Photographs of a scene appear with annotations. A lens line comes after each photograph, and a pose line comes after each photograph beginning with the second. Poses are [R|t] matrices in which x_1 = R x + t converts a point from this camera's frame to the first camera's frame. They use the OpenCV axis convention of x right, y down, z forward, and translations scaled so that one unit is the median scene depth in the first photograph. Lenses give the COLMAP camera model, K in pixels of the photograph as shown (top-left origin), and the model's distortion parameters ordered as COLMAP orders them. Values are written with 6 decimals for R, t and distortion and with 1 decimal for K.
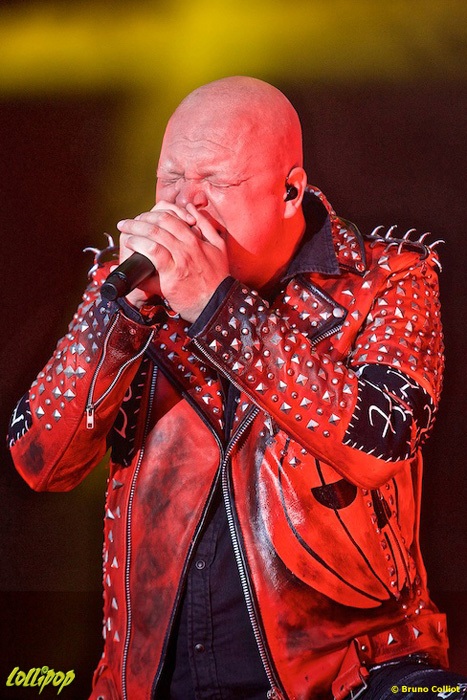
lens RADIAL K [[4005.5, 0, 246.3], [0, 4005.5, 350.2], [0, 0, 1]] dist [11.419167, 1.888127]
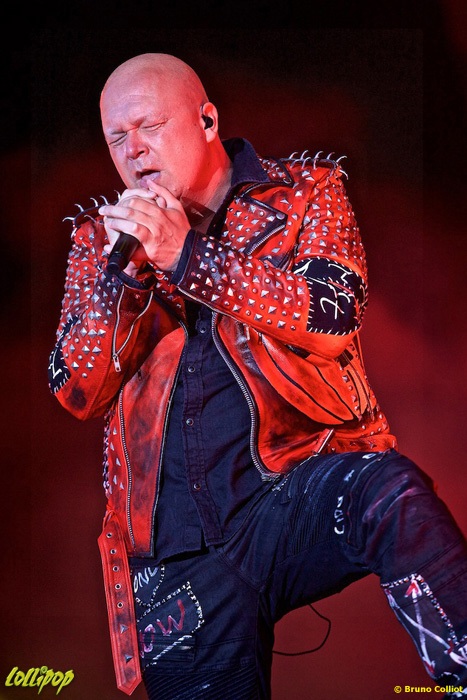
lens RADIAL K [[4005.5, 0, 246.3], [0, 4005.5, 350.2], [0, 0, 1]] dist [11.419167, 1.888127]
pose [[0.969020, -0.246954, 0.003657, -0.001089], [0.246736, 0.968614, 0.030124, -0.015035], [-0.010982, -0.028288, 0.999539, -0.285423]]
